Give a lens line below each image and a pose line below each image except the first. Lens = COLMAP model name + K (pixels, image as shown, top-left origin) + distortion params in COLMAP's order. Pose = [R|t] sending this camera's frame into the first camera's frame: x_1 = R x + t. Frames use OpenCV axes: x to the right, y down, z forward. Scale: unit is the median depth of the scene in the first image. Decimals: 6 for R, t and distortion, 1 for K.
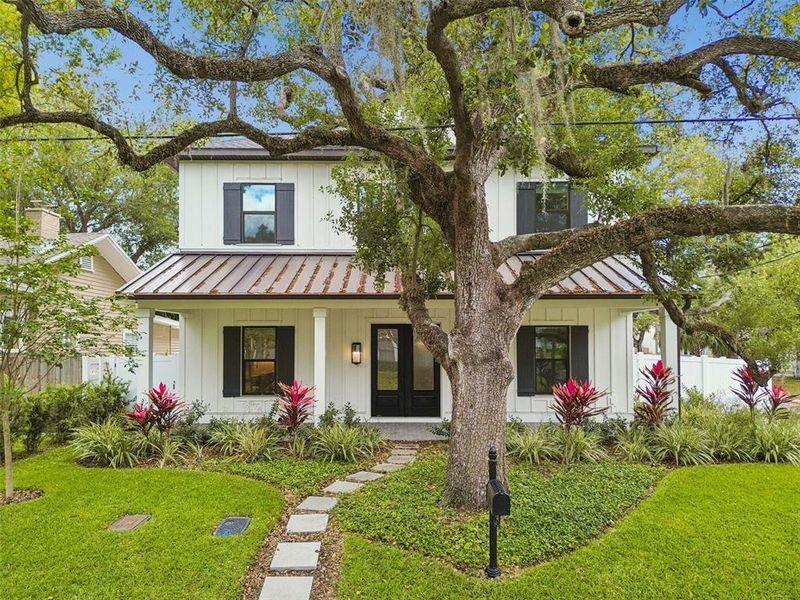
lens RADIAL K [[647.5, 0, 392.8], [0, 647.5, 333.7], [0, 0, 1]] dist [0.051334, -0.069026]
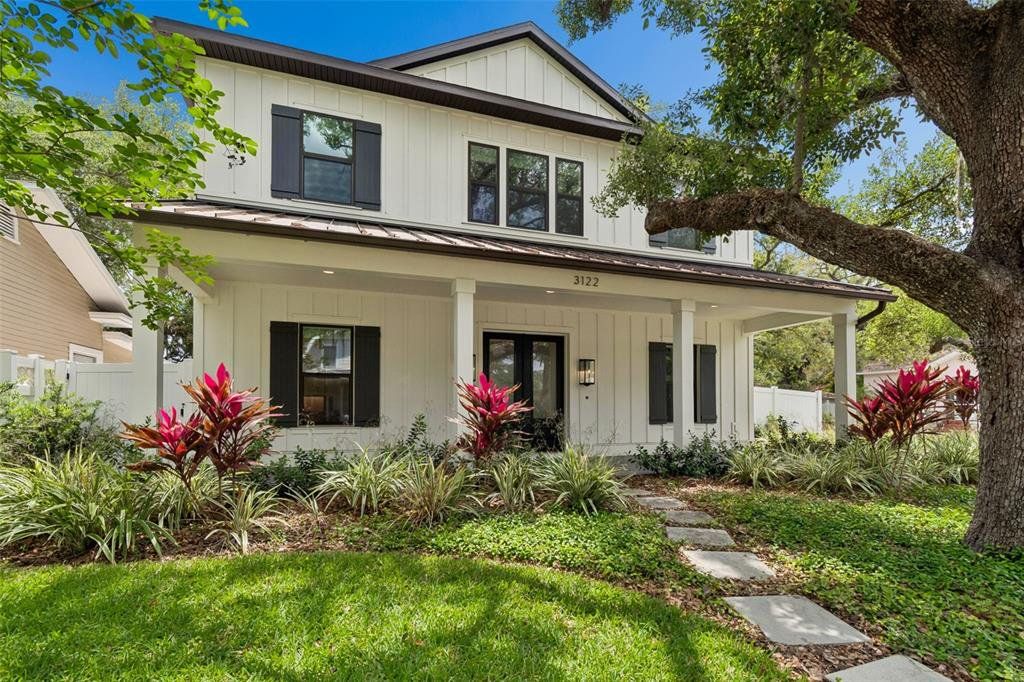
lens RADIAL K [[542.3, 0, 543.1], [0, 542.3, 402.5], [0, 0, 1]] dist [-0.002468, -0.001540]
pose [[0.938505, 0.005281, 0.345224, -0.307475], [-0.006396, 0.999977, 0.002091, 0.111340], [-0.345206, -0.004171, 0.938518, 0.628870]]
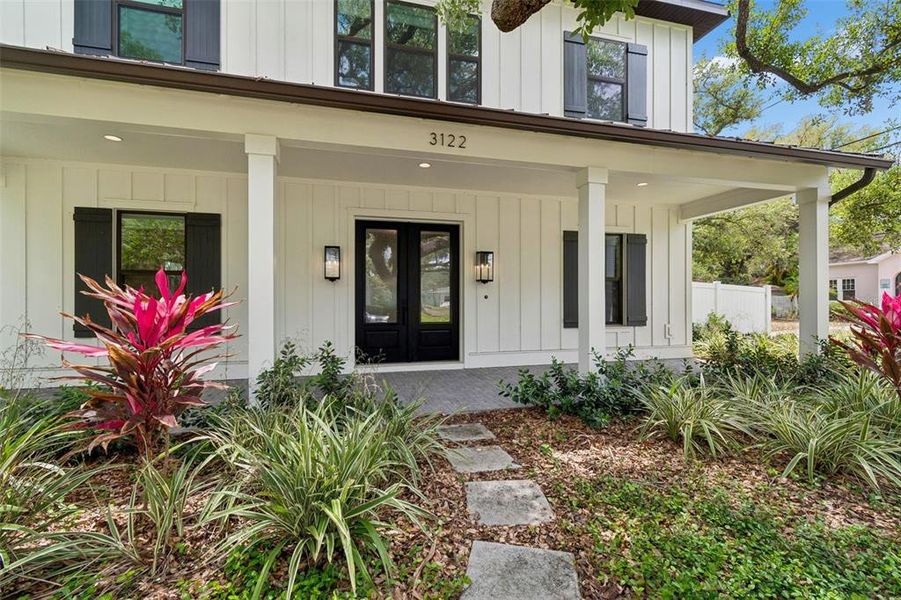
lens RADIAL K [[466.7, 0, 468.0], [0, 466.7, 302.9], [0, 0, 1]] dist [0.003089, 0.000572]
pose [[0.963800, -0.003217, 0.266607, -0.081744], [-0.002522, 0.999773, 0.021178, 0.095582], [-0.266614, -0.021084, 0.963573, 0.874288]]
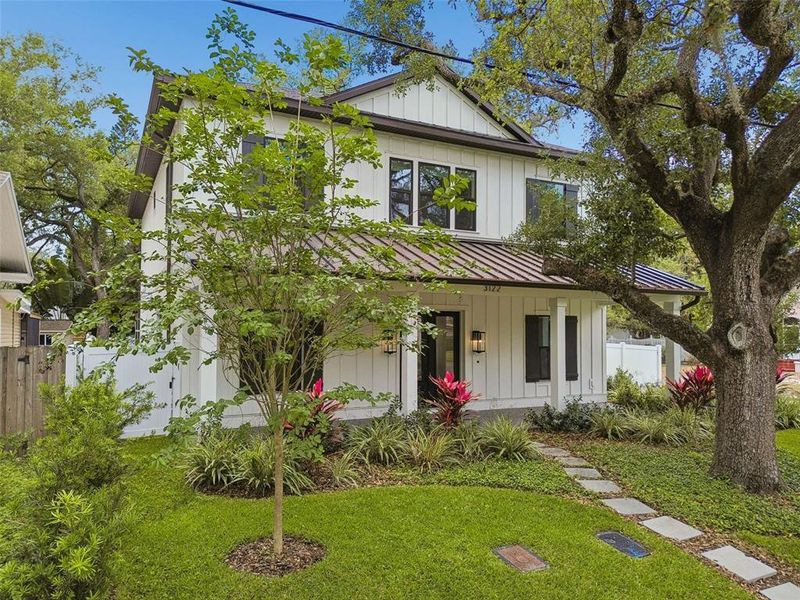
lens RADIAL K [[620.4, 0, 473.1], [0, 620.4, 297.4], [0, 0, 1]] dist [0.013966, -0.004198]
pose [[0.868241, 0.035667, 0.494859, -0.636852], [-0.017749, 0.999007, -0.040862, 0.002321], [-0.495825, 0.026695, 0.868012, 0.277011]]
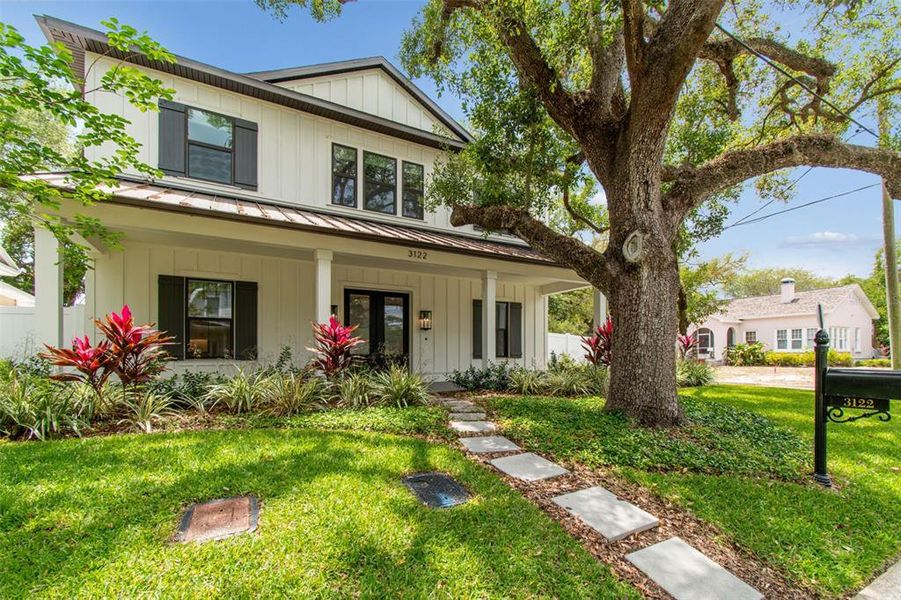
lens RADIAL K [[437.6, 0, 513.8], [0, 437.6, 349.7], [0, 0, 1]] dist [0.004930, -0.001482]
pose [[0.836935, 0.001921, 0.547299, -0.304759], [-0.004839, 0.999981, 0.003890, 0.127762], [-0.547281, -0.005904, 0.836928, 0.479936]]
